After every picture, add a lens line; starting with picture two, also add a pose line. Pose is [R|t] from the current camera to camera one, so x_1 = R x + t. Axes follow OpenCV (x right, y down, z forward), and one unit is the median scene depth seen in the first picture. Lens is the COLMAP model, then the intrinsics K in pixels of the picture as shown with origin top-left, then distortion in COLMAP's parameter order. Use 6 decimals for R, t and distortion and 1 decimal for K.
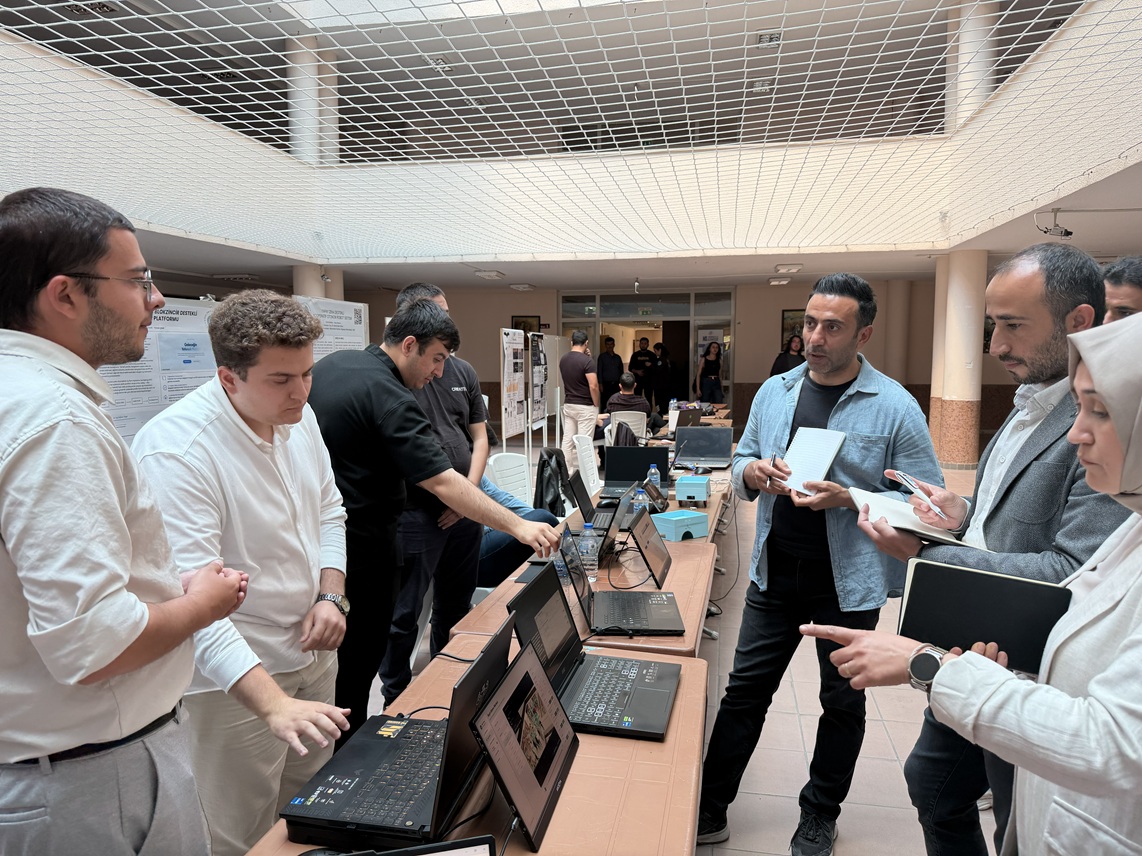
lens RADIAL K [[796.3, 0, 571.0], [0, 796.3, 428.0], [0, 0, 1]] dist [0.044639, -0.074790]
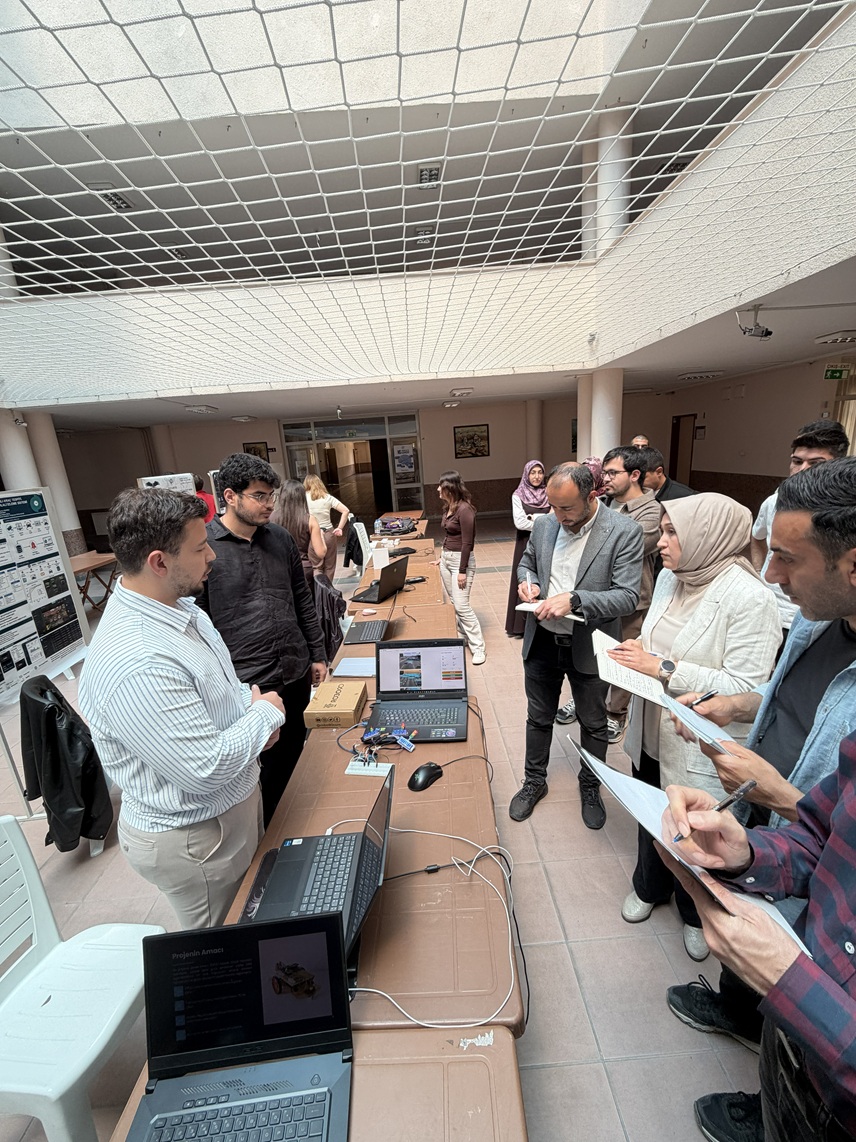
lens RADIAL K [[451.9, 0, 428.0], [0, 451.9, 571.0], [0, 0, 1]] dist [-0.007825, -0.000699]
pose [[0.972600, -0.117406, 0.200662, 0.055605], [0.083747, 0.982102, 0.168704, -0.055150], [-0.216878, -0.147277, 0.965025, 0.323321]]
